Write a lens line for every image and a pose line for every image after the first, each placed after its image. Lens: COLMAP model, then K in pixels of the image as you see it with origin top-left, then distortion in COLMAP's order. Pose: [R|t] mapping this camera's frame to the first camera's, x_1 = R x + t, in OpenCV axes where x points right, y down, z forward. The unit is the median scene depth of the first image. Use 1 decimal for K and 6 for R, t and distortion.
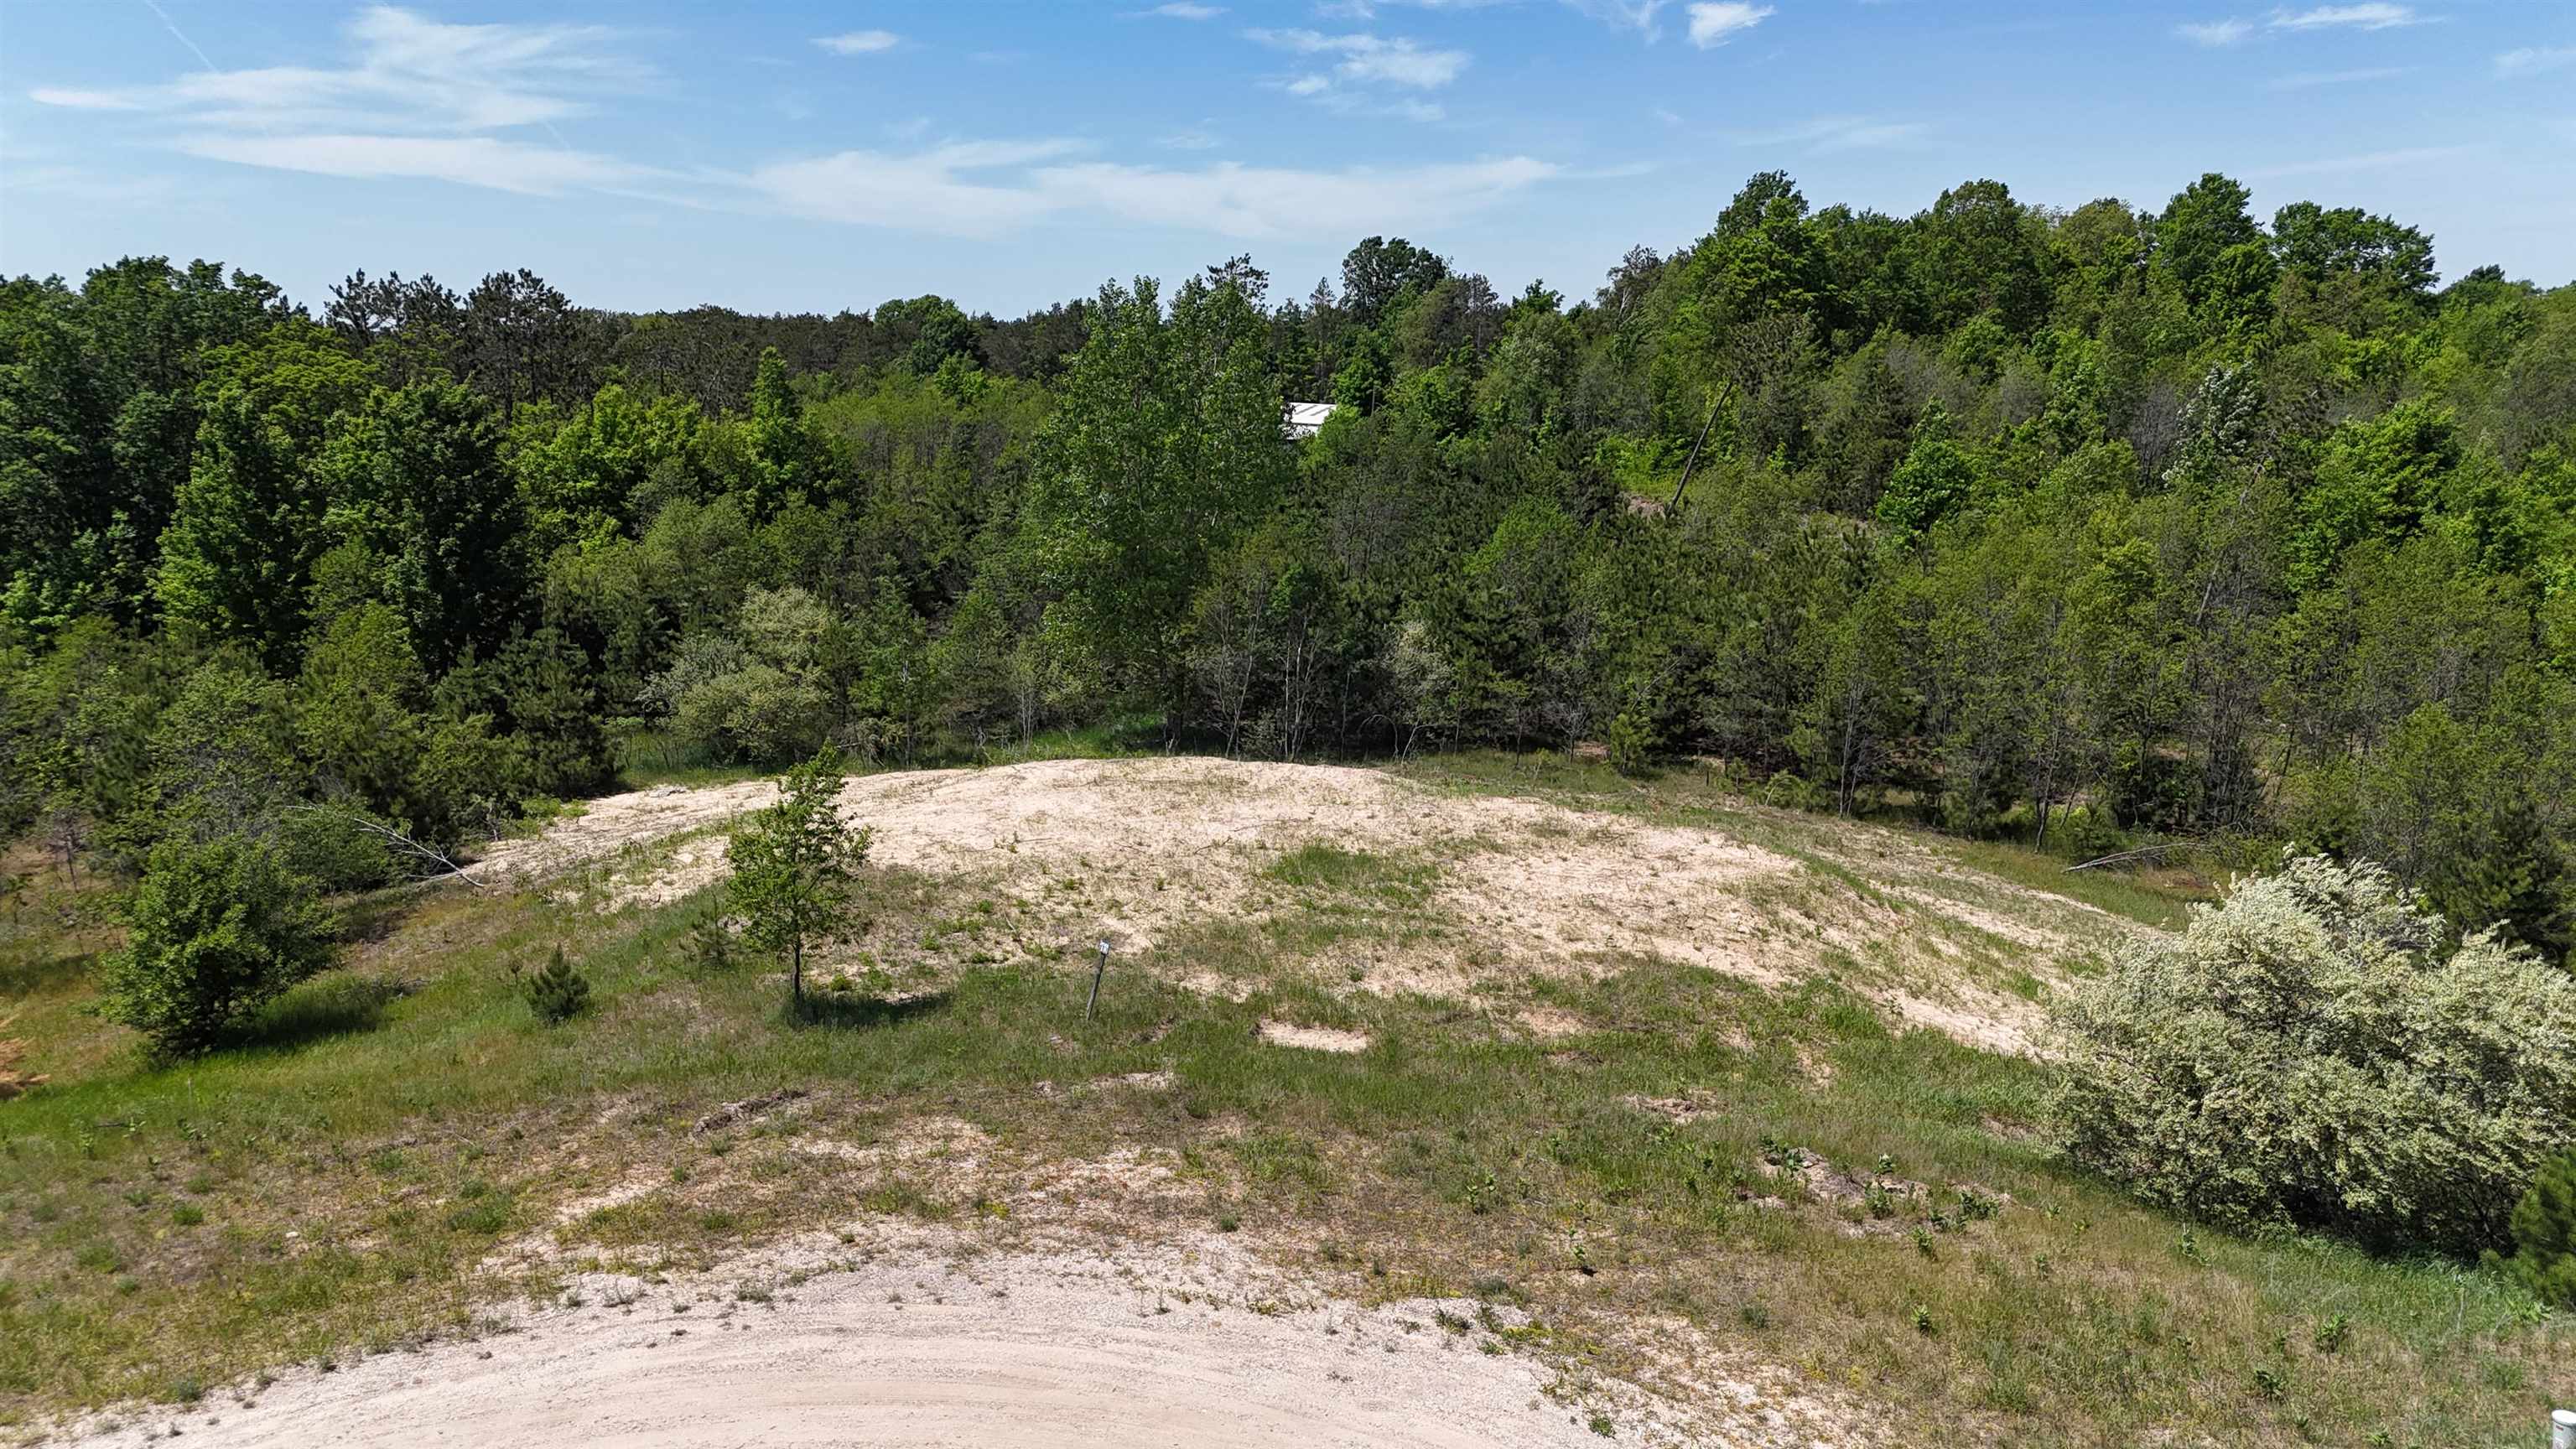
lens RADIAL K [[1922.4, 0, 1335.3], [0, 1922.4, 693.8], [0, 0, 1]] dist [0.049684, -0.023564]
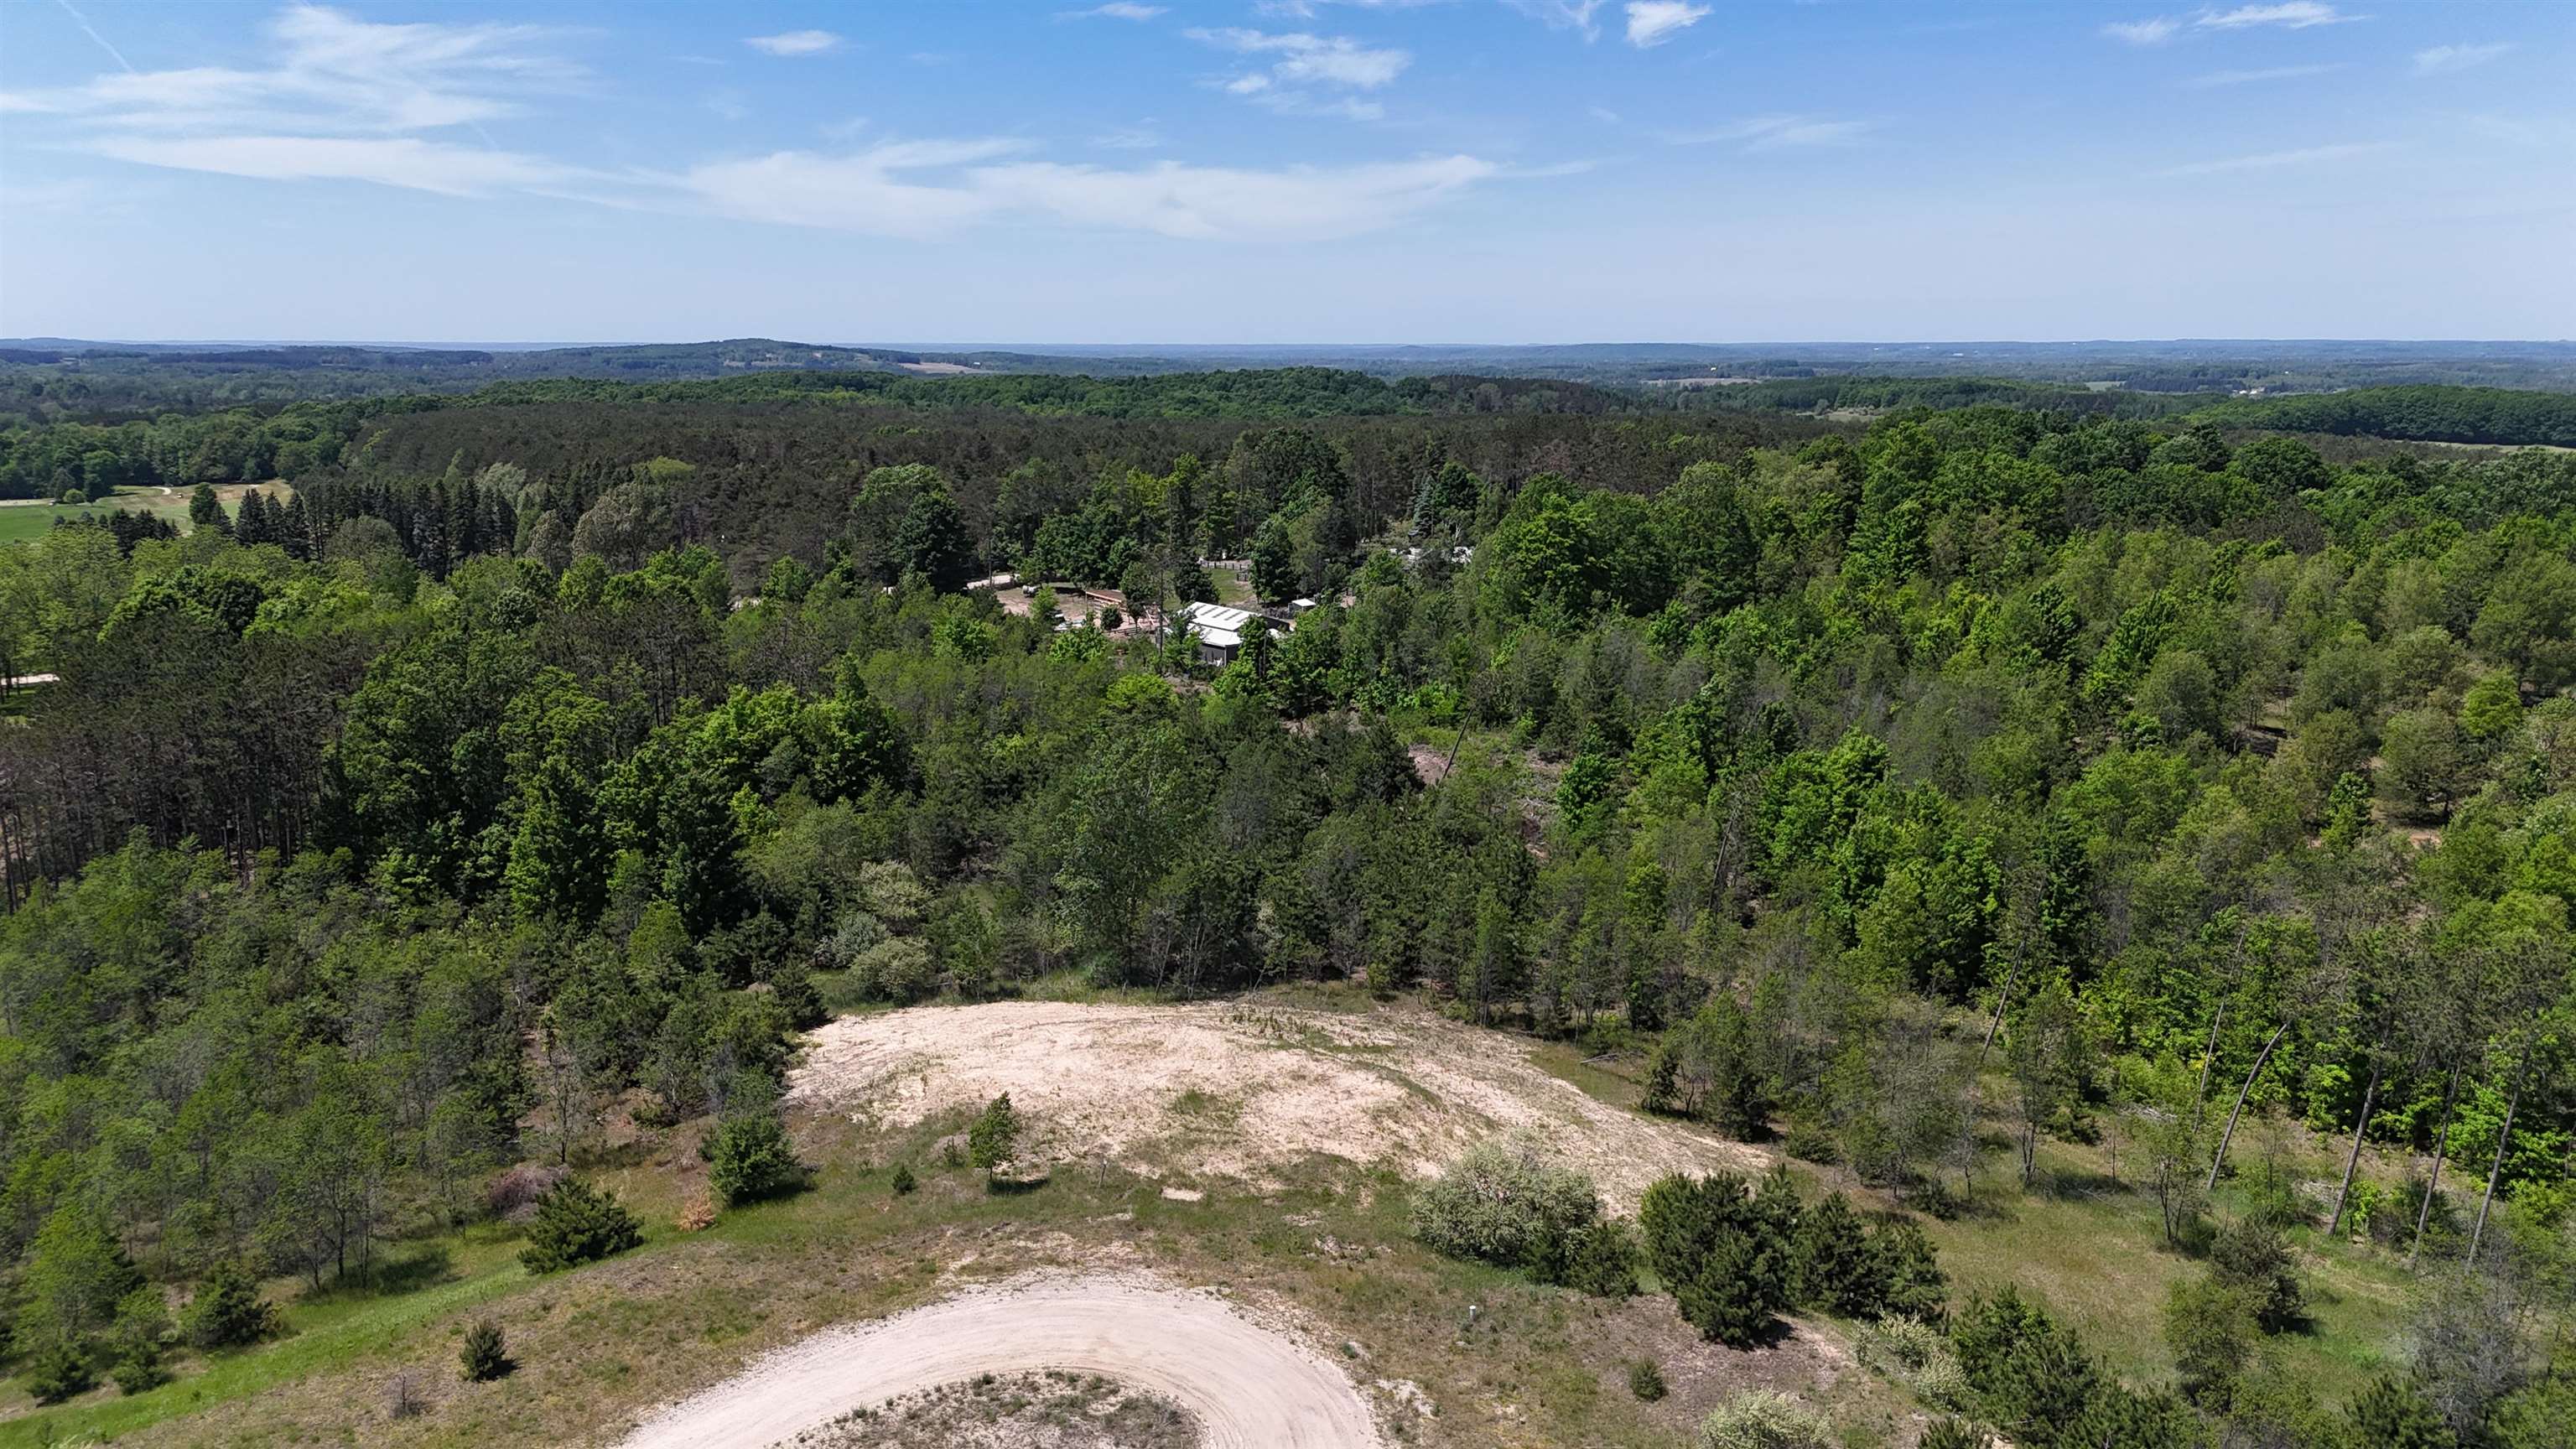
lens RADIAL K [[1922.4, 0, 1430.8], [0, 1922.4, 712.7], [0, 0, 1]] dist [0.049684, -0.023564]
pose [[0.996786, 0.002988, 0.080051, 0.051125], [-0.004361, 0.999846, 0.016981, -0.236863], [-0.079988, -0.017276, 0.996646, -0.753105]]
